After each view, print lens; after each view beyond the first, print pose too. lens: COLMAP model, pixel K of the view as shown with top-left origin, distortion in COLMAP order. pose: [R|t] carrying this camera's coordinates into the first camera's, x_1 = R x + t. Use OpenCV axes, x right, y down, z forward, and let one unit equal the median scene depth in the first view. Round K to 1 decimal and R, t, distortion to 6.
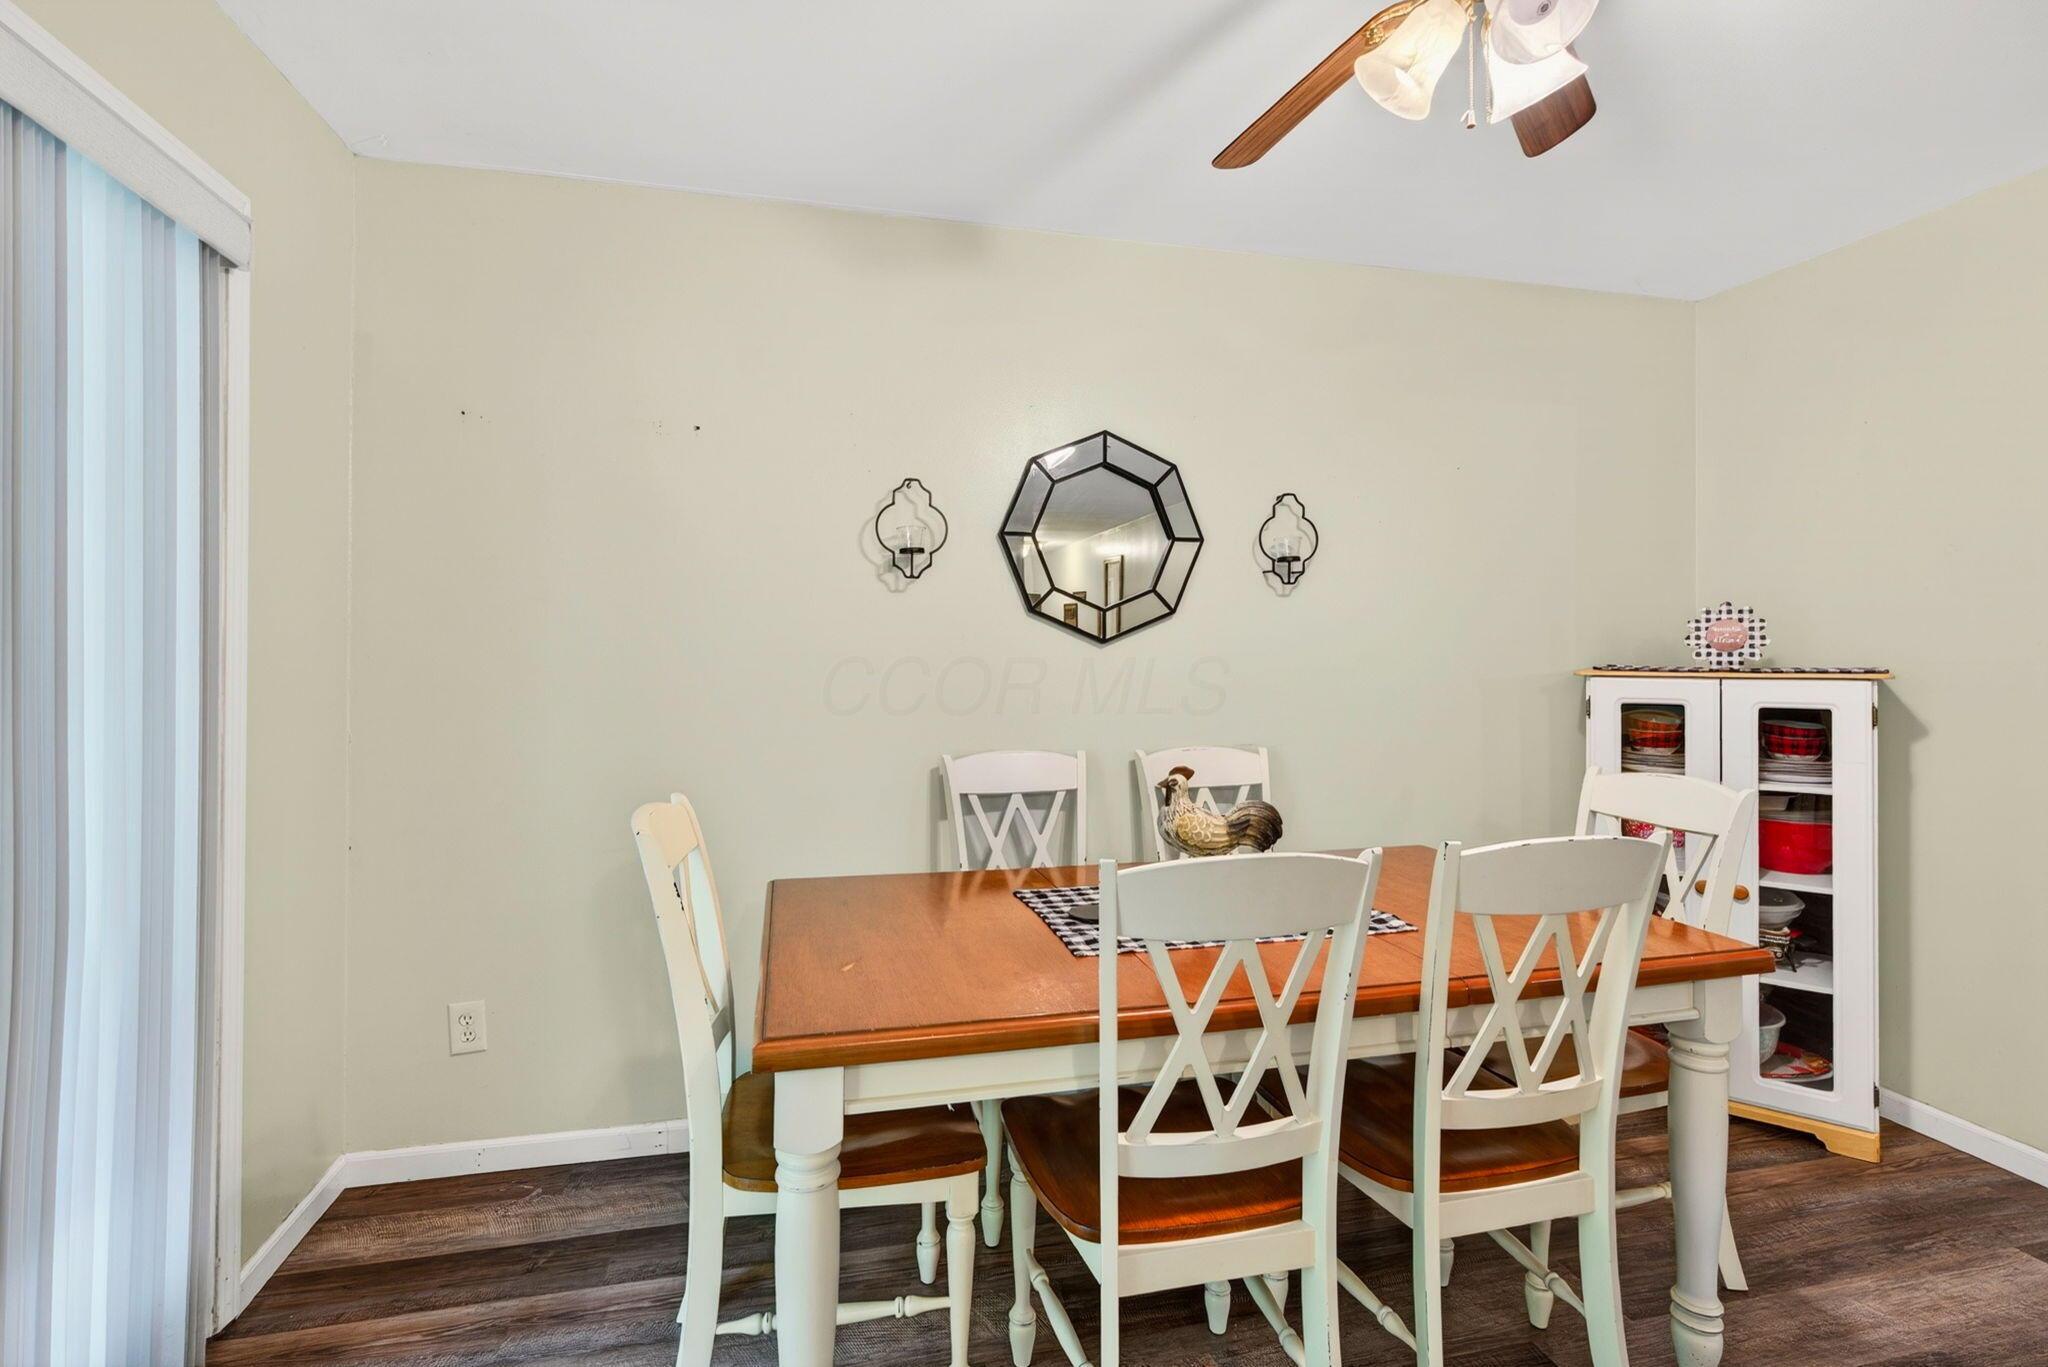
lens RADIAL K [[926.8, 0, 1017.0], [0, 926.8, 664.6], [0, 0, 1]] dist [-0.001207, 0.000450]
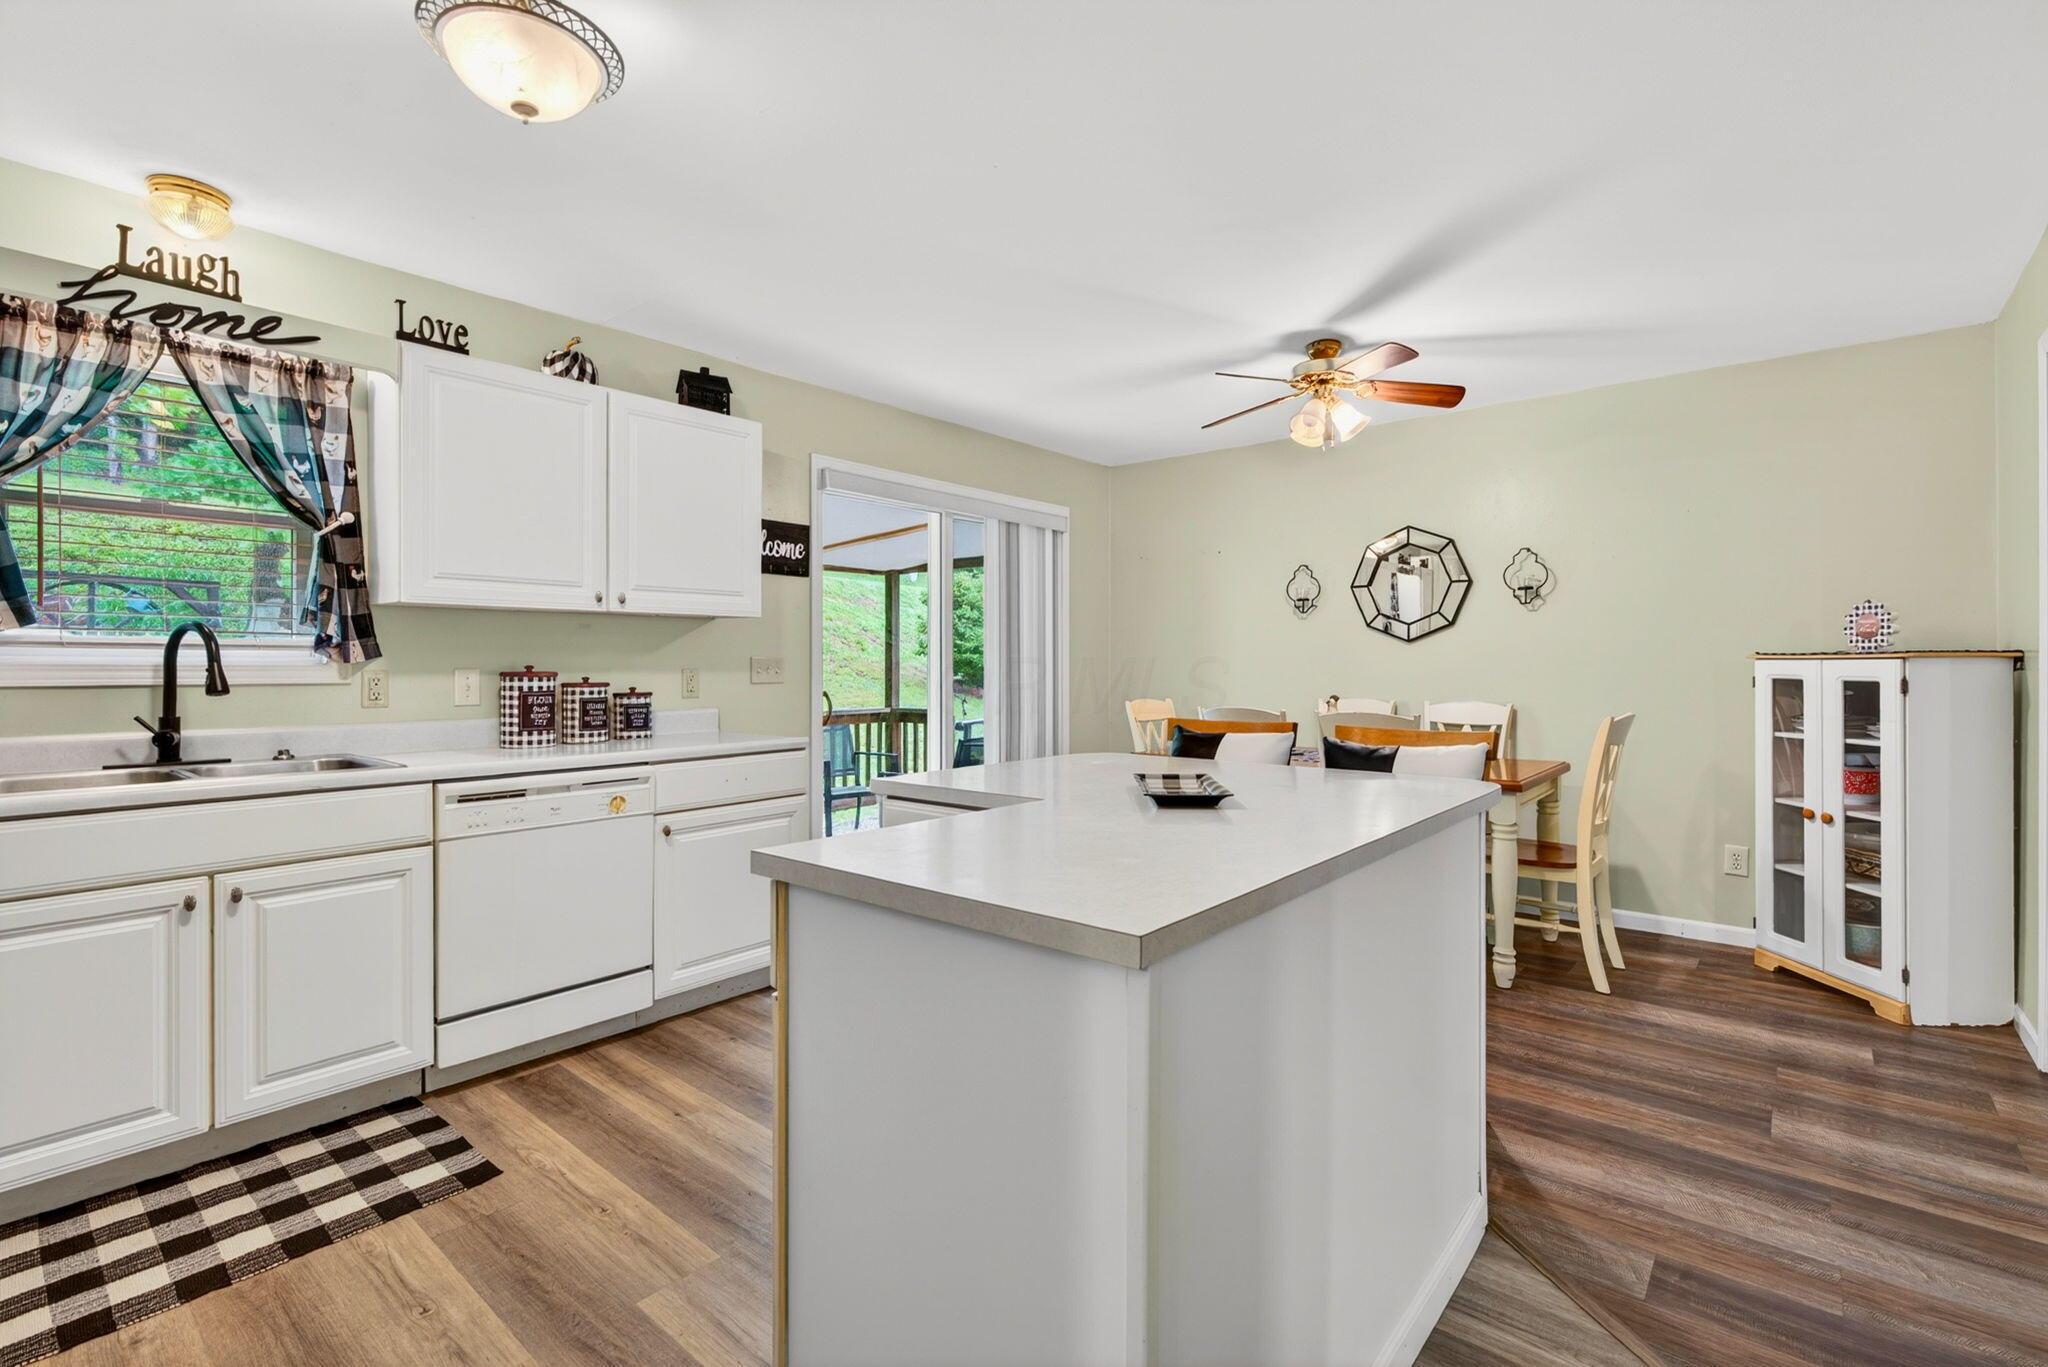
lens RADIAL K [[926.8, 0, 1017.0], [0, 926.8, 664.6], [0, 0, 1]] dist [-0.001207, 0.000450]
pose [[0.606600, -0.002873, -0.795002, 1.116447], [0.005574, 0.999984, 0.000639, 0.014820], [0.794987, -0.004819, 0.606607, -0.741932]]
